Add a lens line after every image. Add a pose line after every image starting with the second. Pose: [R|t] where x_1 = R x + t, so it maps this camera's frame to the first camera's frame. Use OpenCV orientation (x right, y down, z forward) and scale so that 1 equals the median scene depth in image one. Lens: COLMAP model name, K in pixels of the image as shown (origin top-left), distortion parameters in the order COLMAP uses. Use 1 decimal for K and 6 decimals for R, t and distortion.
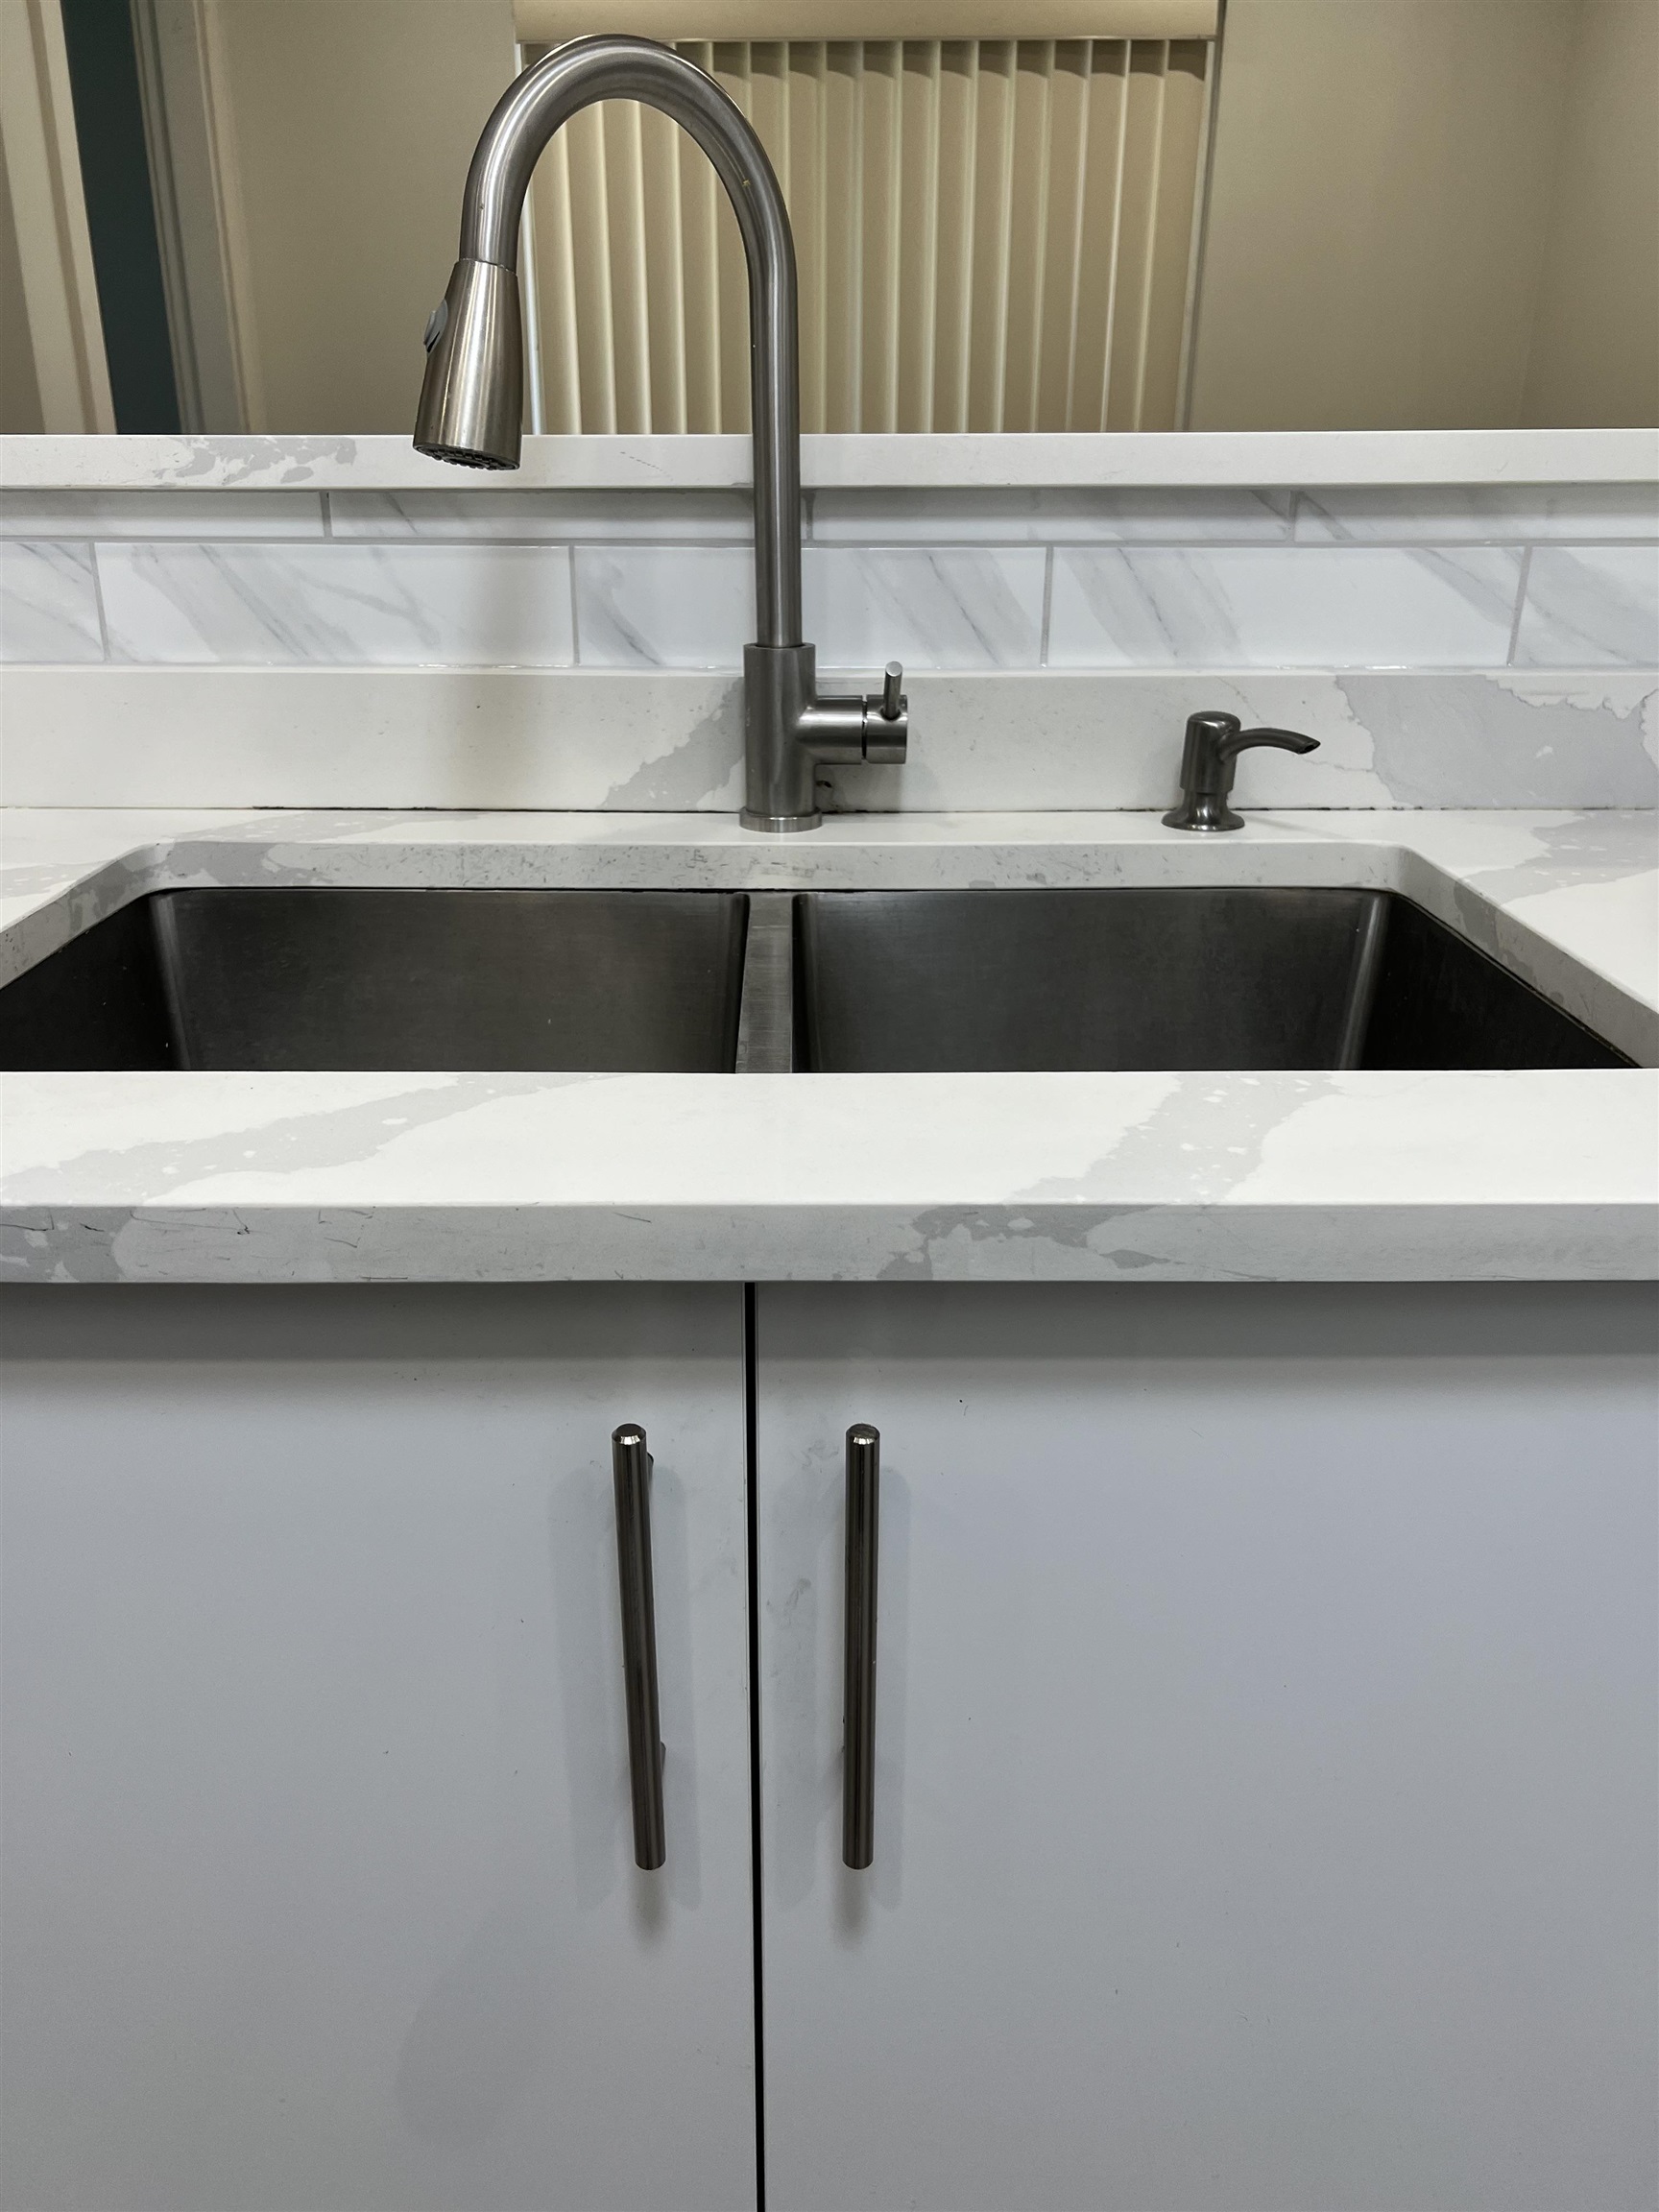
lens RADIAL K [[1668.6, 0, 826.3], [0, 1668.6, 1109.4], [0, 0, 1]] dist [0.055559, -0.068200]
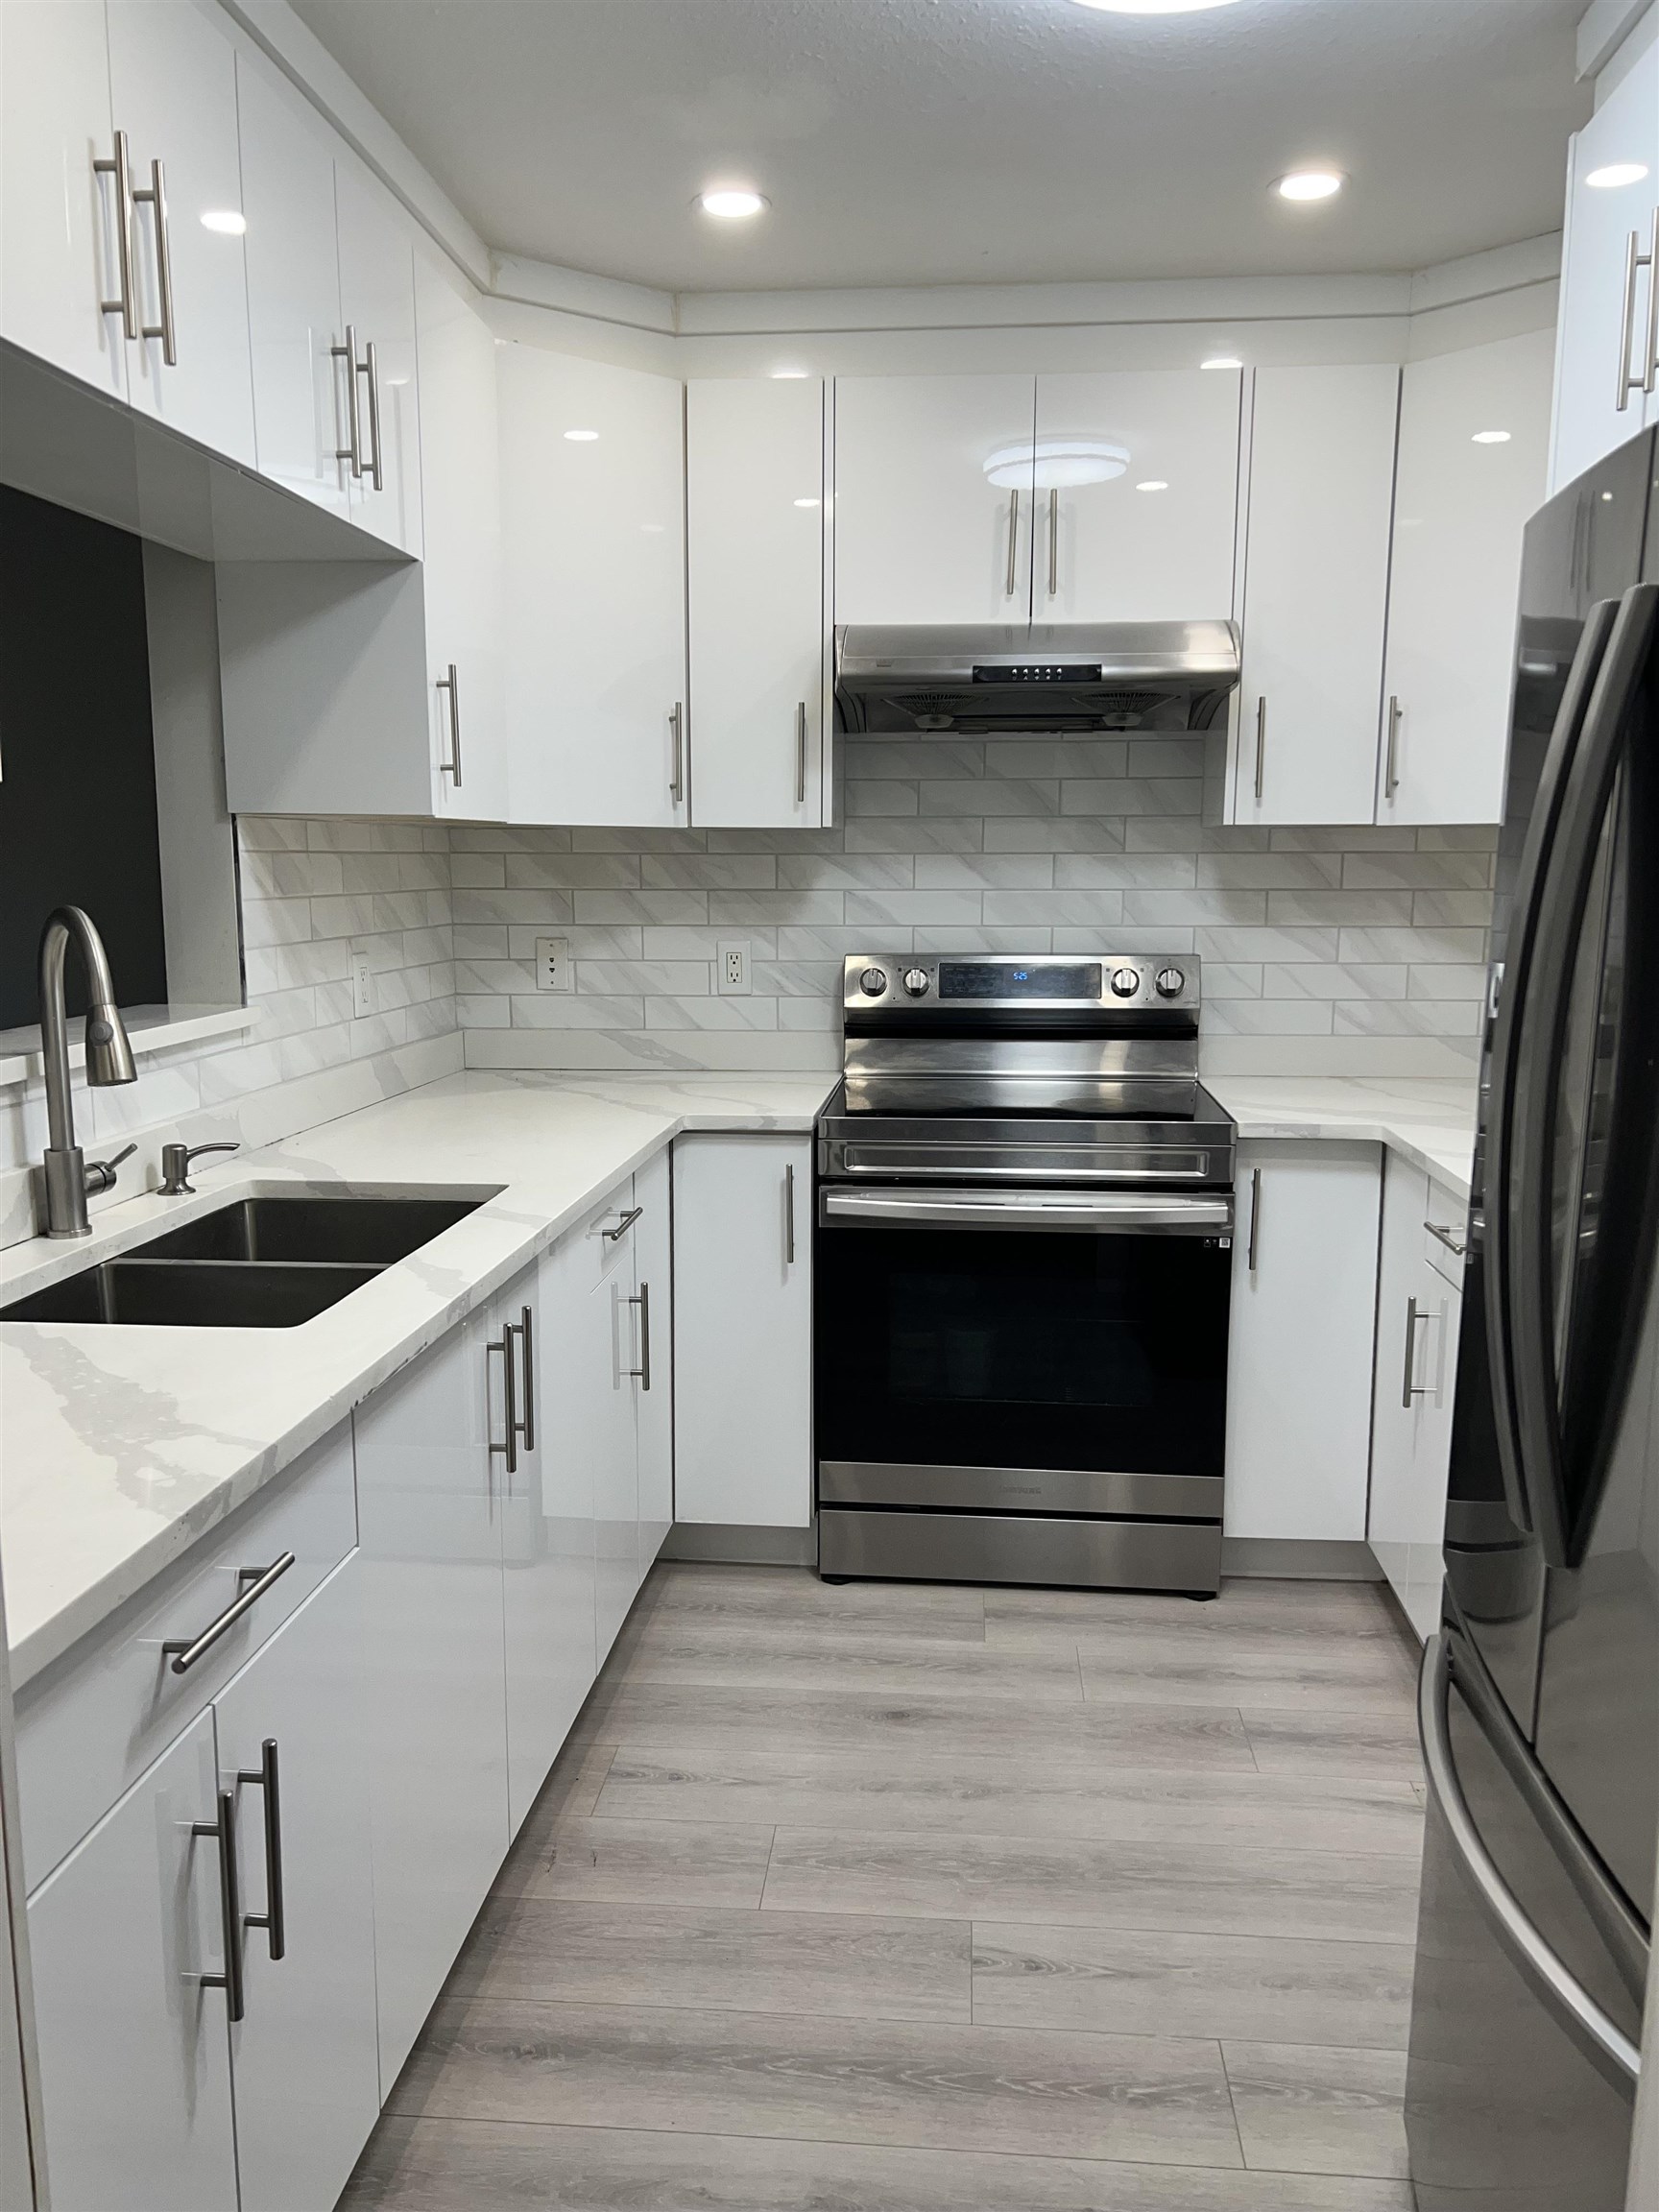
lens RADIAL K [[1668.6, 0, 821.9], [0, 1668.6, 1099.9], [0, 0, 1]] dist [0.055559, -0.068200]
pose [[0.103854, -0.147702, 0.983564, -1.986725], [0.357467, 0.928375, 0.101670, -0.214807], [-0.928134, 0.341032, 0.149214, -0.199229]]
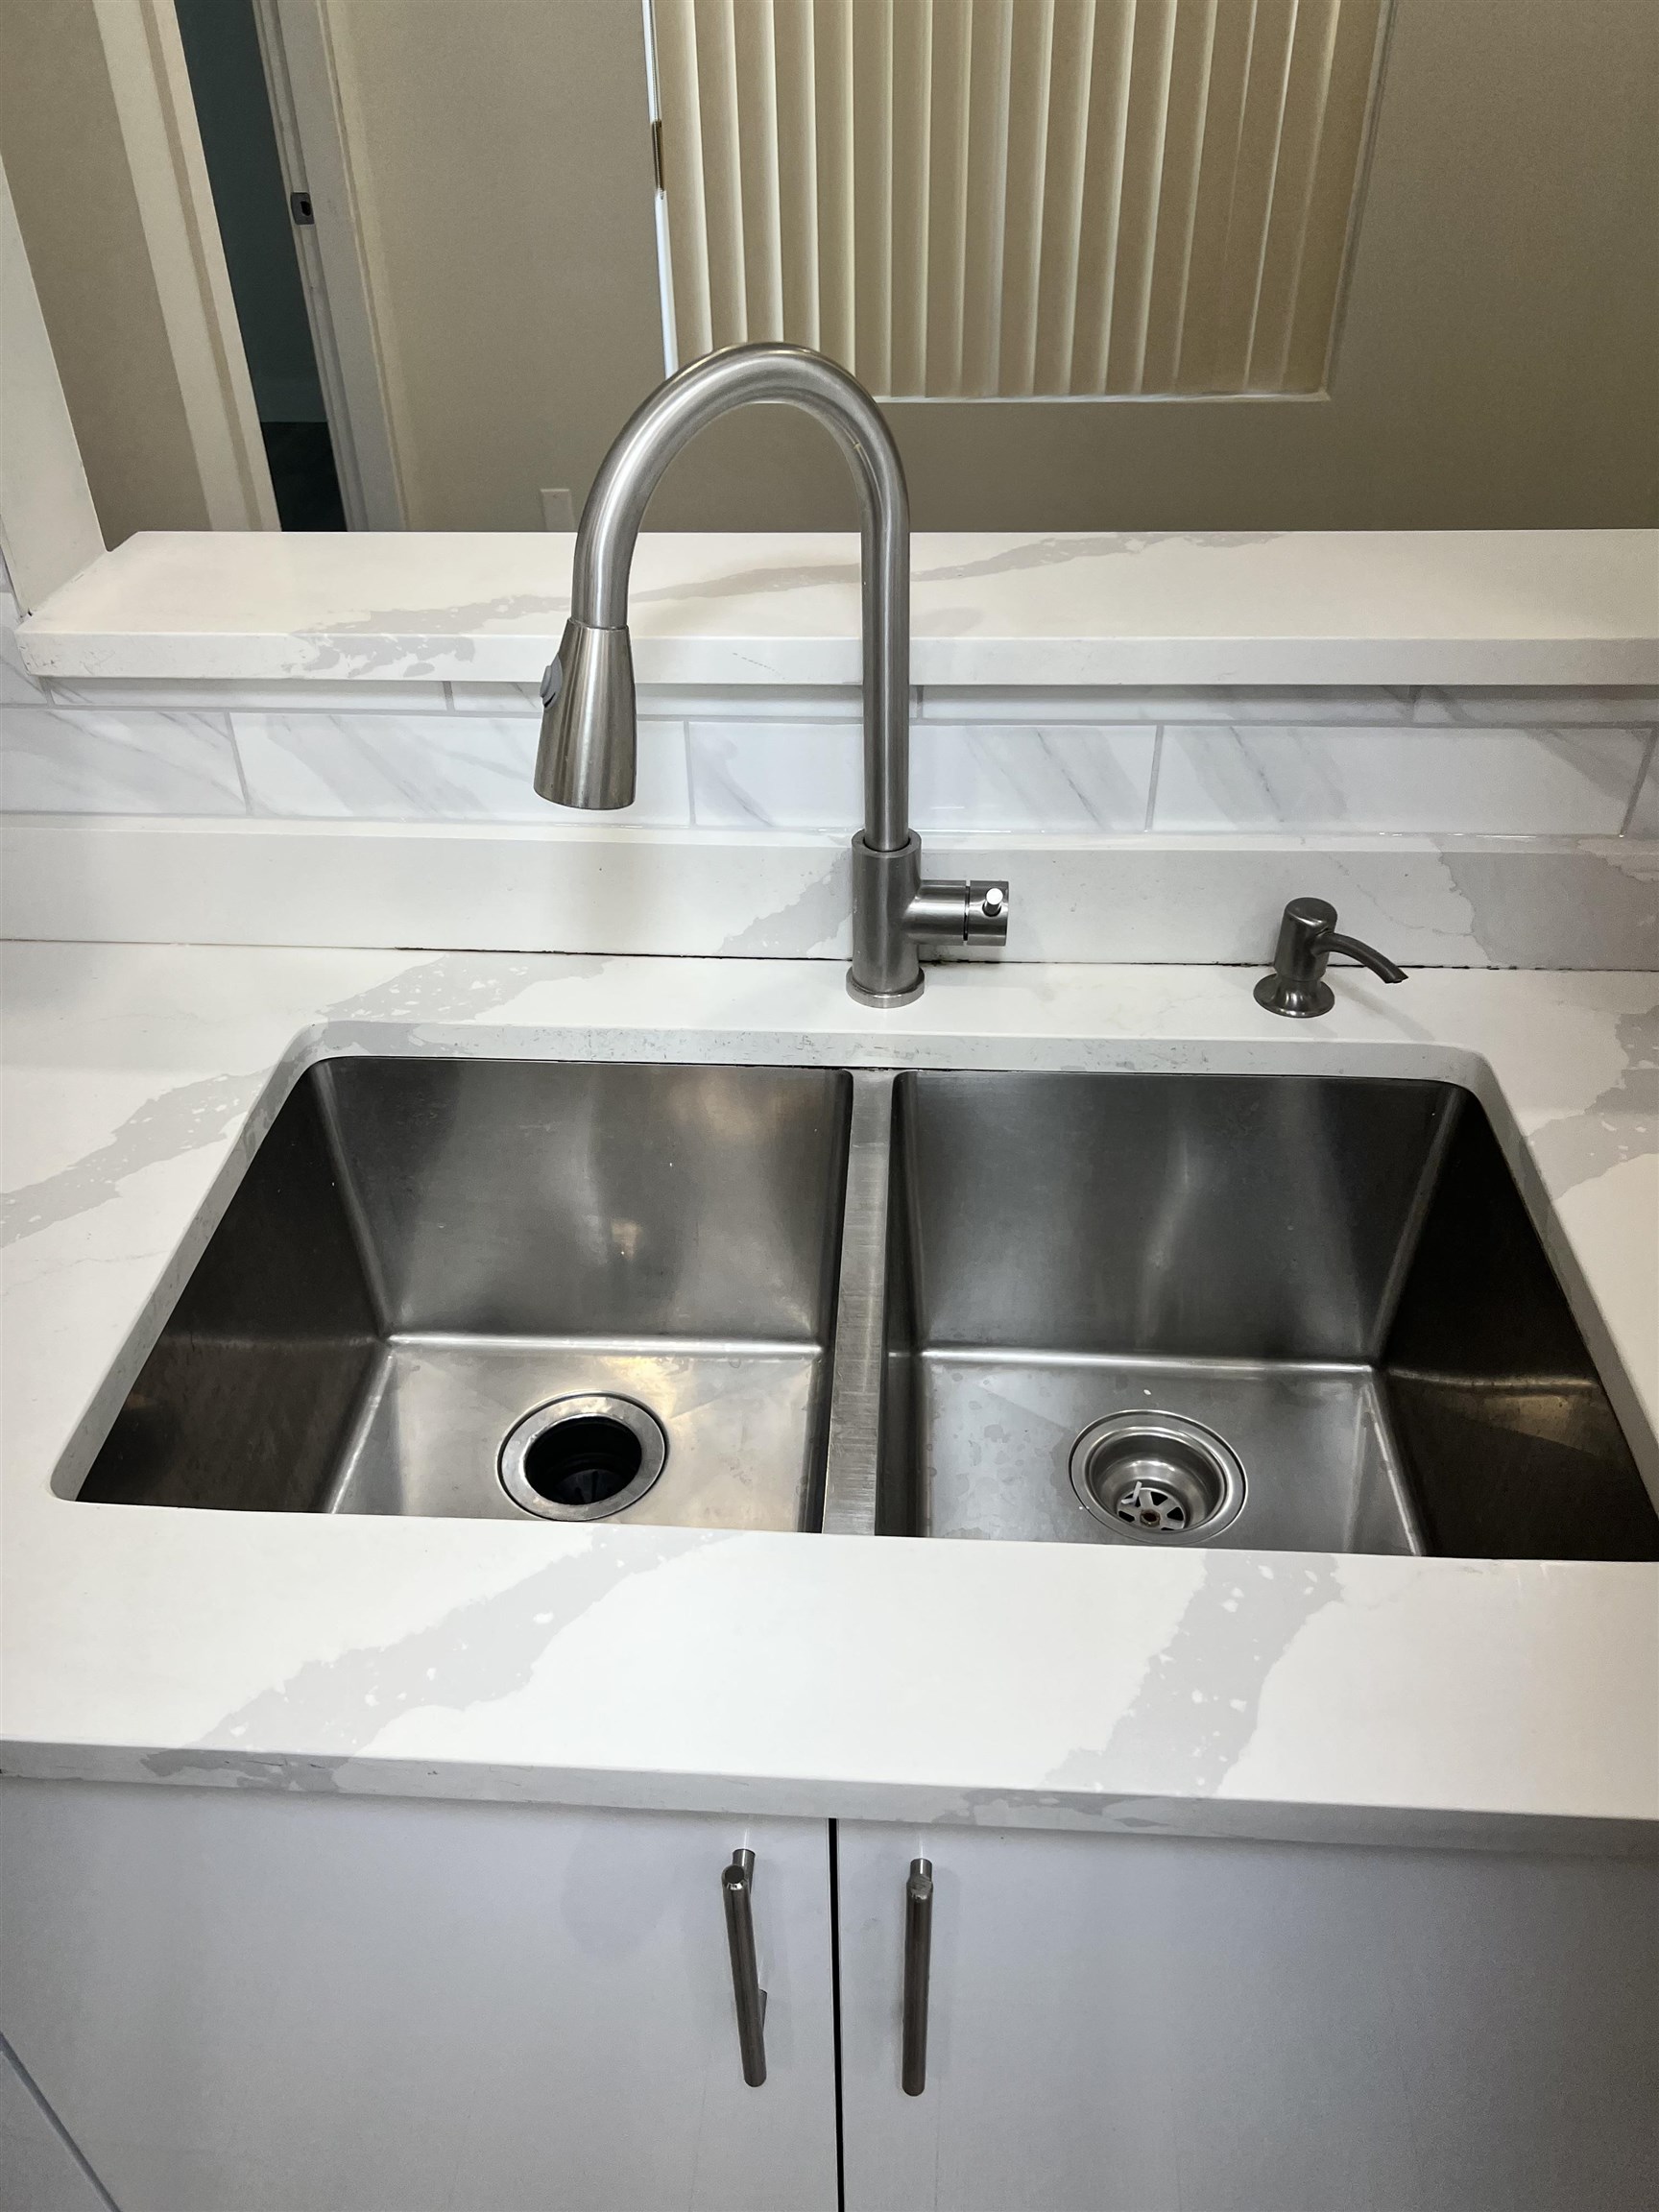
lens RADIAL K [[1668.6, 0, 837.9], [0, 1668.6, 1106.9], [0, 0, 1]] dist [0.055559, -0.068200]
pose [[0.997411, 0.030168, -0.065278, 0.014103], [-0.011166, 0.961712, 0.273835, -0.401119], [0.071040, -0.272398, 0.959559, -0.033235]]
